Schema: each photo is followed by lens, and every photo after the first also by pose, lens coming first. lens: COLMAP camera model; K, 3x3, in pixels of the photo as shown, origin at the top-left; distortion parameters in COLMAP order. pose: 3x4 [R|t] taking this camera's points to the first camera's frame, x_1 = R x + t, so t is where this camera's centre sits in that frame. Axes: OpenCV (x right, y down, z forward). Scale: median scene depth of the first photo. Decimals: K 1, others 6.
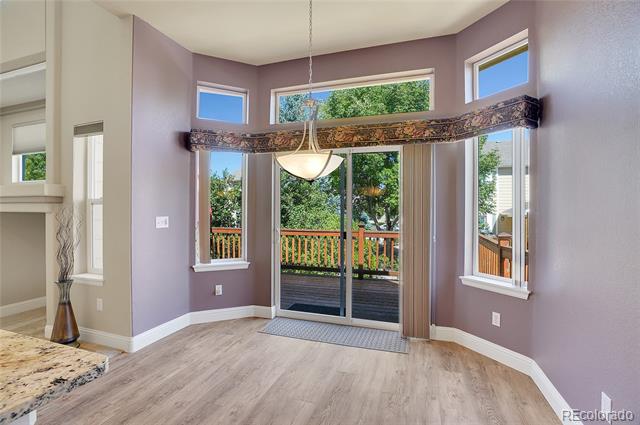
lens RADIAL K [[295.4, 0, 319.4], [0, 295.4, 213.7], [0, 0, 1]] dist [-0.066973, 0.025821]
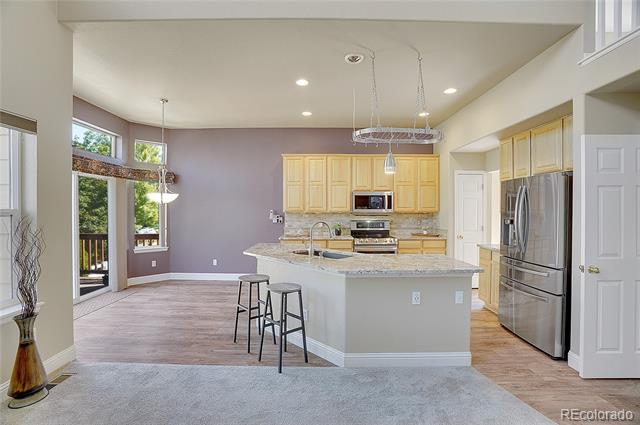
lens RADIAL K [[295.4, 0, 319.4], [0, 295.4, 213.7], [0, 0, 1]] dist [-0.066973, 0.025821]
pose [[-0.330123, -0.011887, 0.943863, -1.888262], [-0.000410, 0.999922, 0.012450, -0.056082], [-0.943938, 0.003723, -0.330102, 0.489093]]
